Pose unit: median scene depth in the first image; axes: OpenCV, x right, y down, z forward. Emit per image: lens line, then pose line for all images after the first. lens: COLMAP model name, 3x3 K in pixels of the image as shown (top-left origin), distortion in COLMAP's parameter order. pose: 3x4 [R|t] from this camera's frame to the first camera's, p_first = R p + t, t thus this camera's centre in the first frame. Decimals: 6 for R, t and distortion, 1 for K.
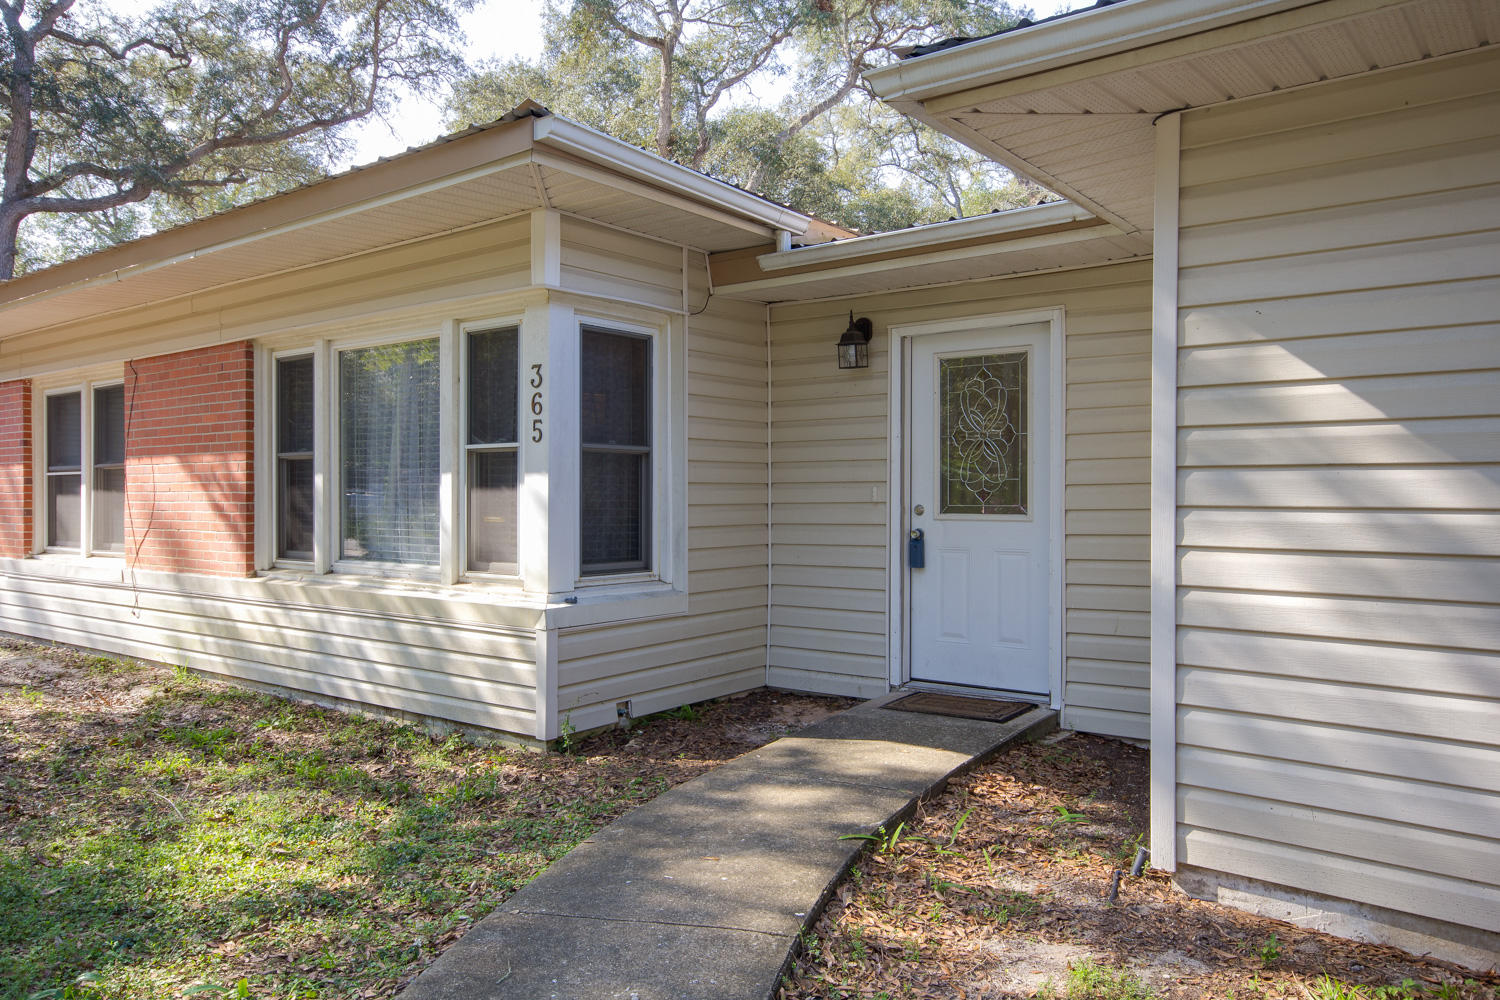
lens RADIAL K [[950.1, 0, 809.9], [0, 950.1, 499.7], [0, 0, 1]] dist [0.002727, 0.000646]
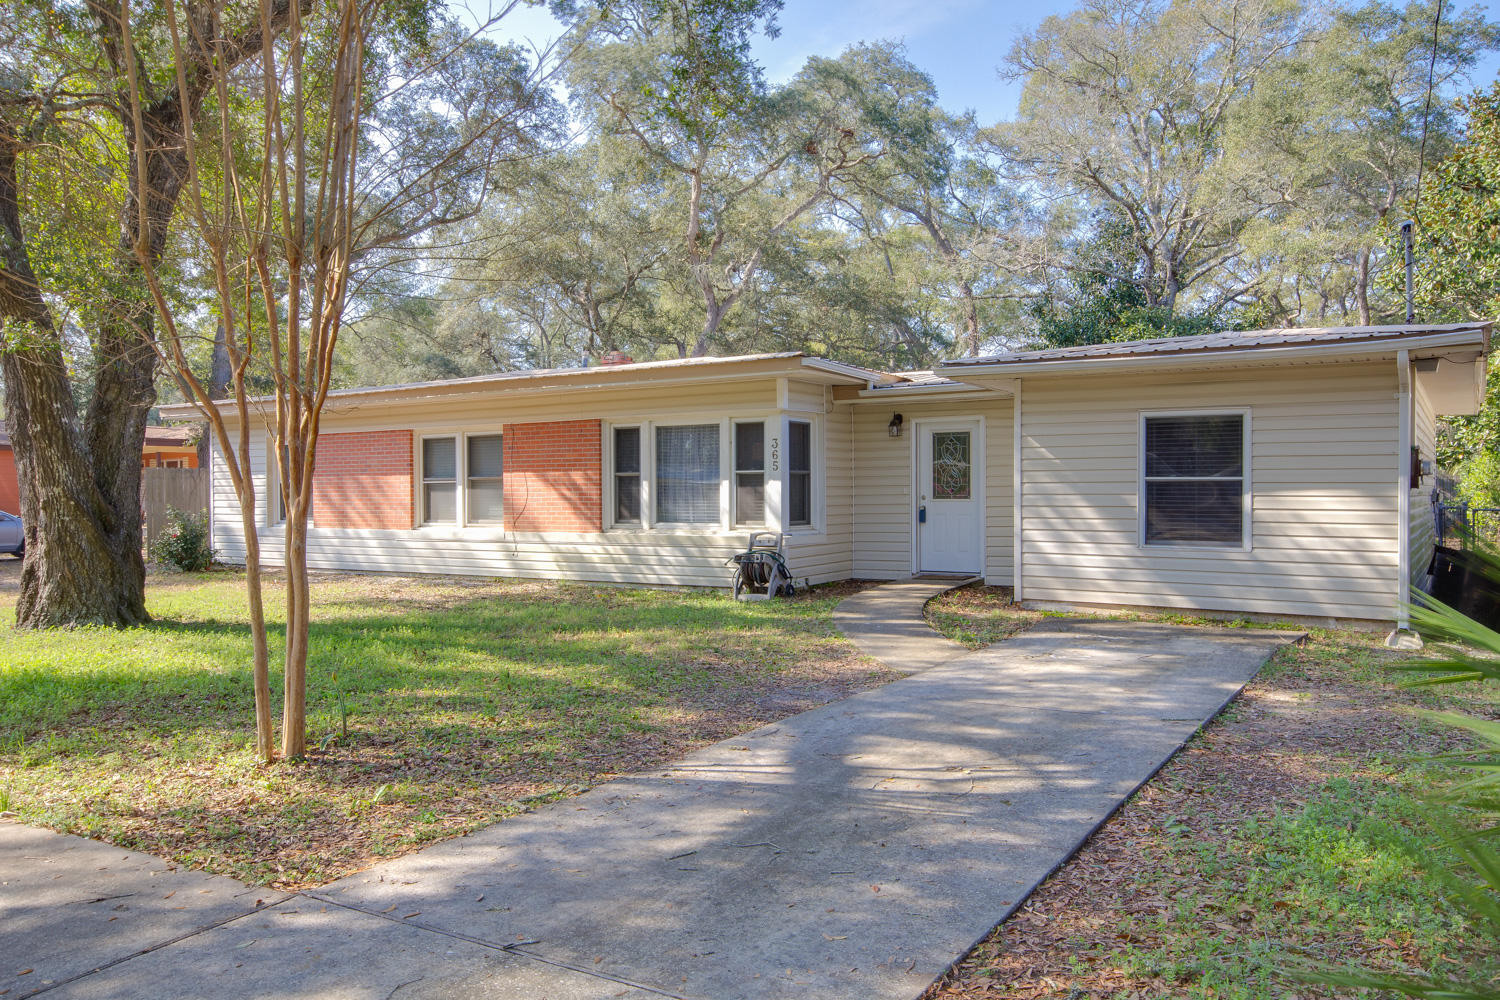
lens RADIAL K [[950.1, 0, 809.9], [0, 950.1, 499.7], [0, 0, 1]] dist [0.002727, 0.000646]
pose [[0.995389, -0.004907, 0.095791, -0.390188], [0.004439, 0.999977, 0.005099, 0.003150], [-0.095814, -0.004650, 0.995388, -1.303954]]
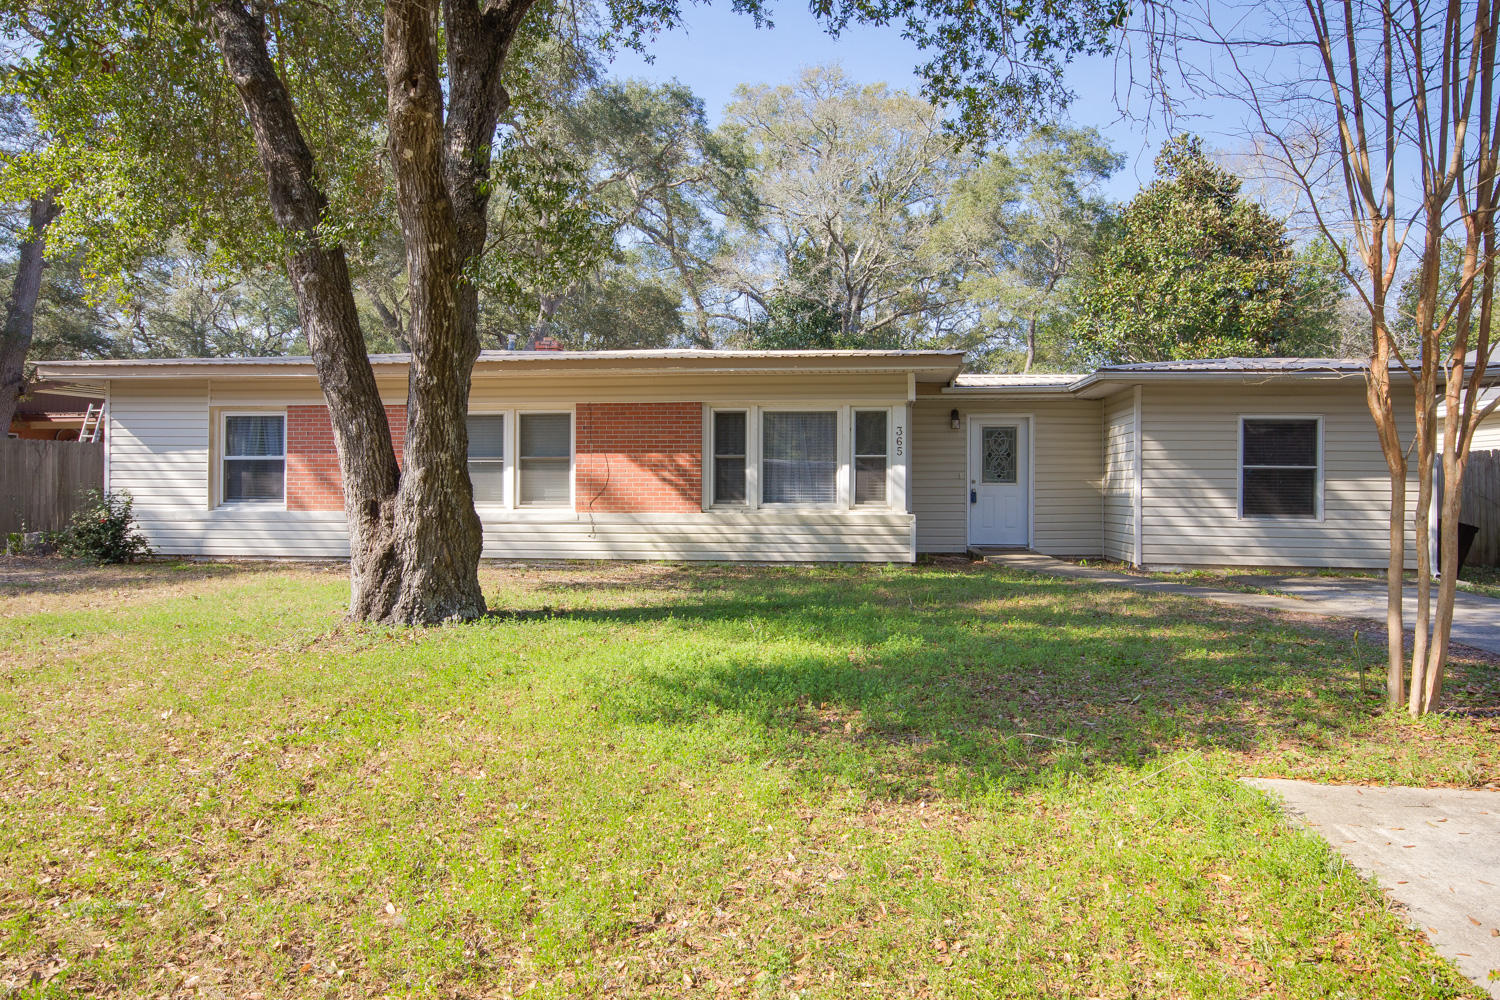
lens RADIAL K [[852.3, 0, 750.0], [0, 852.3, 473.5], [0, 0, 1]] dist [0.016387, 0.000714]
pose [[0.883460, 0.010400, 0.468391, -1.629374], [-0.002268, 0.999837, -0.017922, 0.033125], [-0.468501, 0.014771, 0.883339, -0.866795]]
